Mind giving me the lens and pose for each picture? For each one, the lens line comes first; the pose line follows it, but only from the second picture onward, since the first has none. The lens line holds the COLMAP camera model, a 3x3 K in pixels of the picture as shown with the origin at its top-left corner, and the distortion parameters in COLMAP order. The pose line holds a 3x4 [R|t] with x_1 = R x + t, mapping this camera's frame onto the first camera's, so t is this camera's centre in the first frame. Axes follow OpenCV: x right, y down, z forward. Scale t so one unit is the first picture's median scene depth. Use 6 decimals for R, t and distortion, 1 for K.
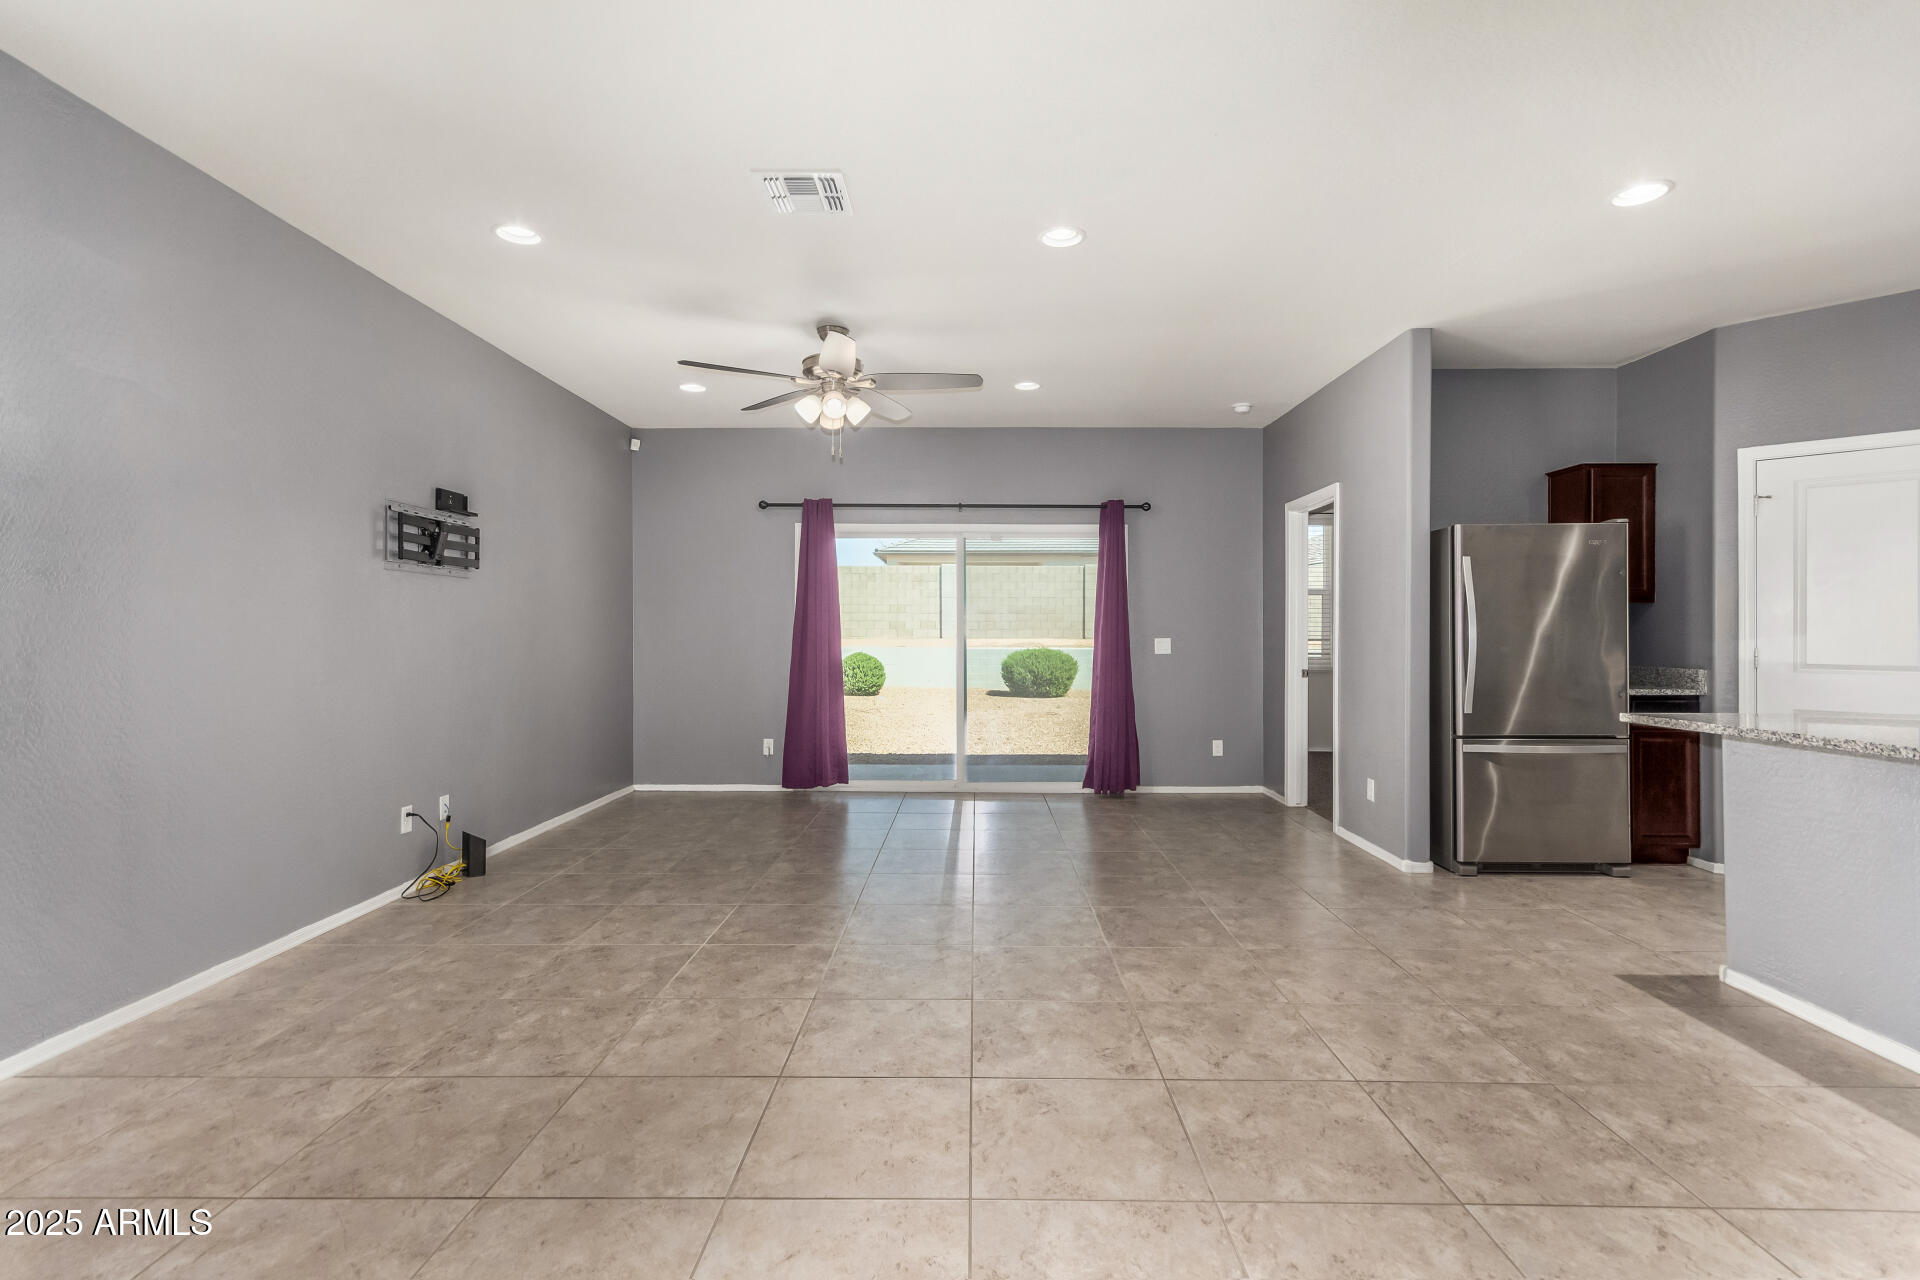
lens RADIAL K [[897.7, 0, 967.1], [0, 897.7, 624.3], [0, 0, 1]] dist [0.002207, 0.000728]
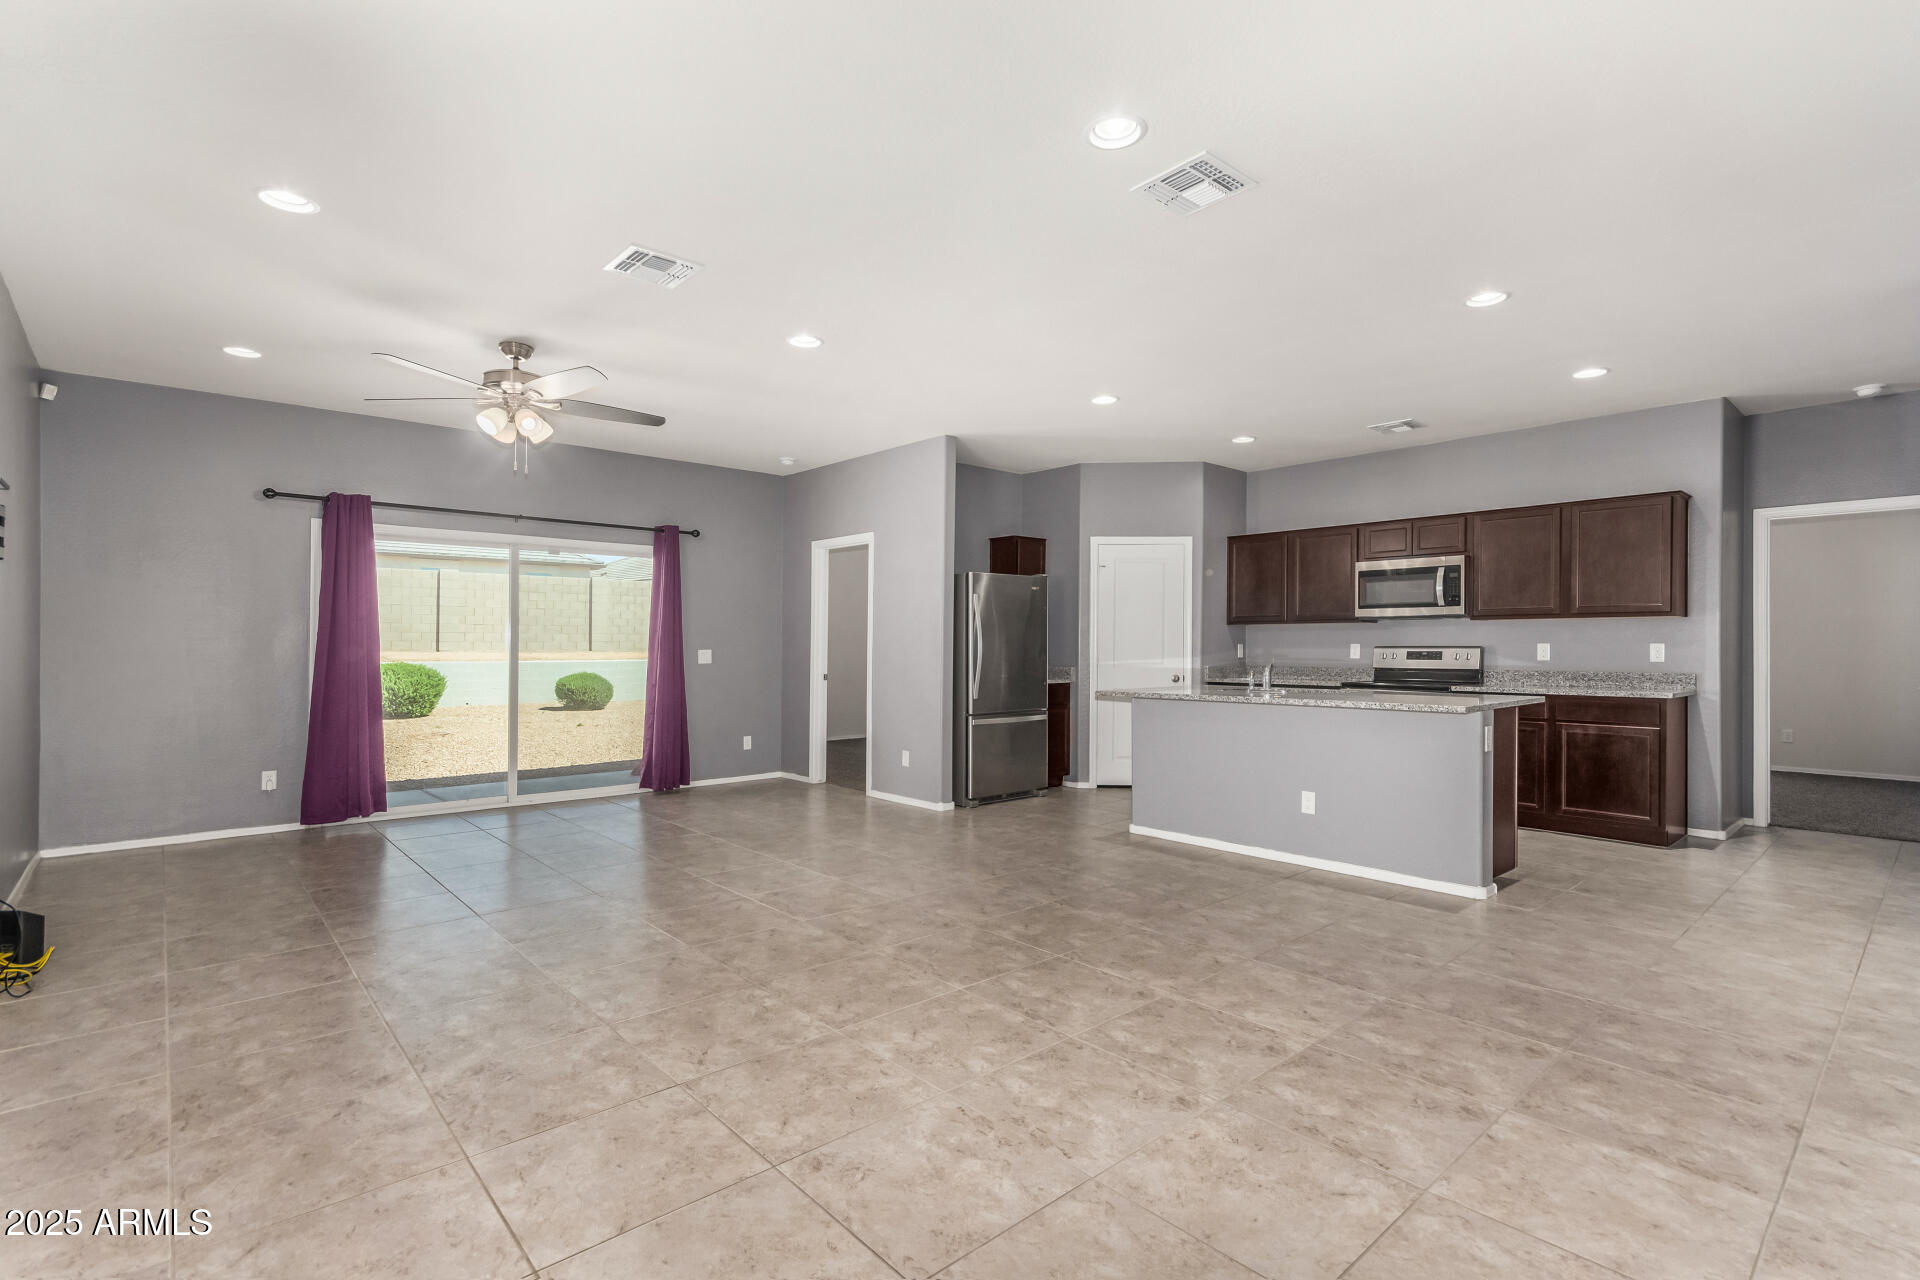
lens RADIAL K [[897.7, 0, 964.2], [0, 897.7, 649.9], [0, 0, 1]] dist [0.002207, 0.000728]
pose [[0.738409, -0.004356, 0.674339, -0.316002], [-0.006080, 0.999895, 0.013117, -0.001575], [-0.674326, -0.013785, 0.738305, -0.062990]]
